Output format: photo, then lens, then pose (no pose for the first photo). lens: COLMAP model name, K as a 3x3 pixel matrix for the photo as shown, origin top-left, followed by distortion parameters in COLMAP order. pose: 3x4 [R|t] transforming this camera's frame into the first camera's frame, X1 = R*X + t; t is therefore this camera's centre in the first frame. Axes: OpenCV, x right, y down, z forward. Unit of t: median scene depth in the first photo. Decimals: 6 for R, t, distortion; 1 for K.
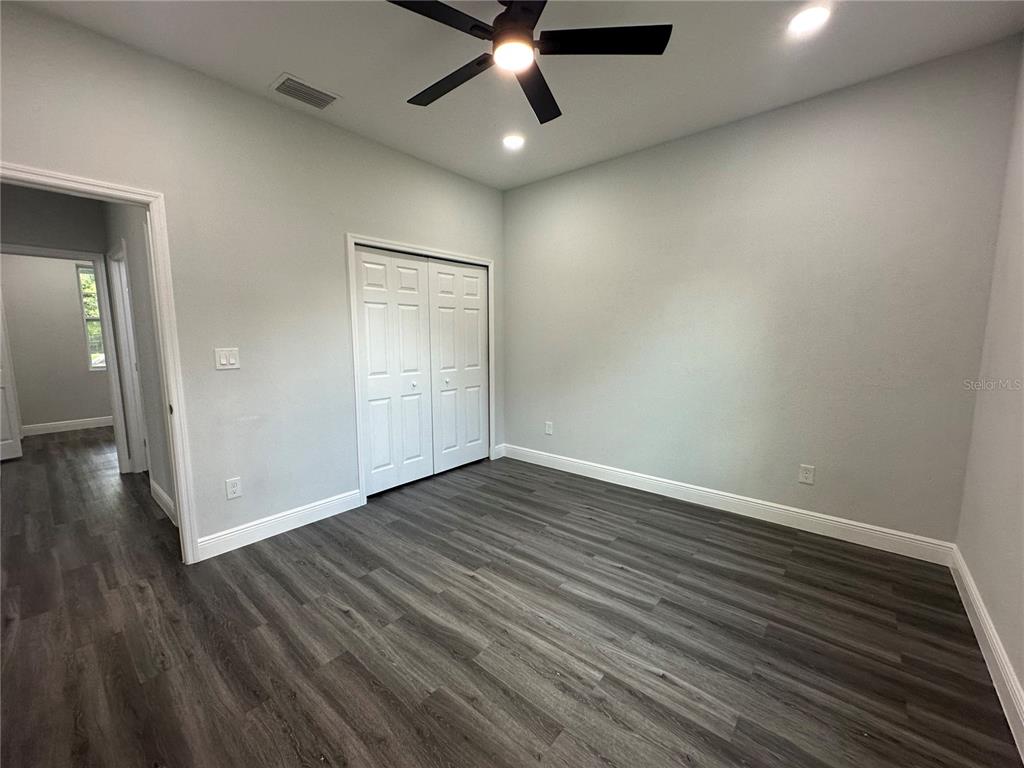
lens RADIAL K [[410.2, 0, 511.9], [0, 410.2, 384.6], [0, 0, 1]] dist [-0.000397, -0.000070]
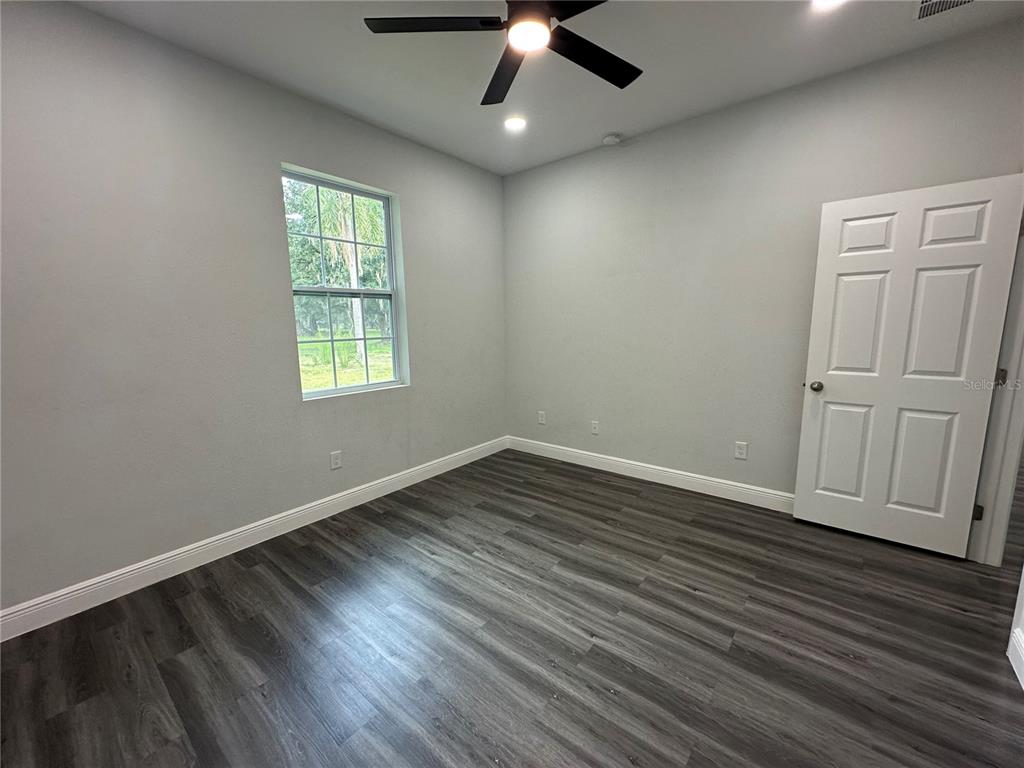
lens RADIAL K [[410.2, 0, 511.9], [0, 410.2, 384.6], [0, 0, 1]] dist [-0.000397, -0.000070]
pose [[-0.999644, 0.023373, -0.012883, 0.066775], [0.019046, 0.962918, 0.269121, -0.243689], [0.018695, 0.268780, -0.963020, 1.874054]]
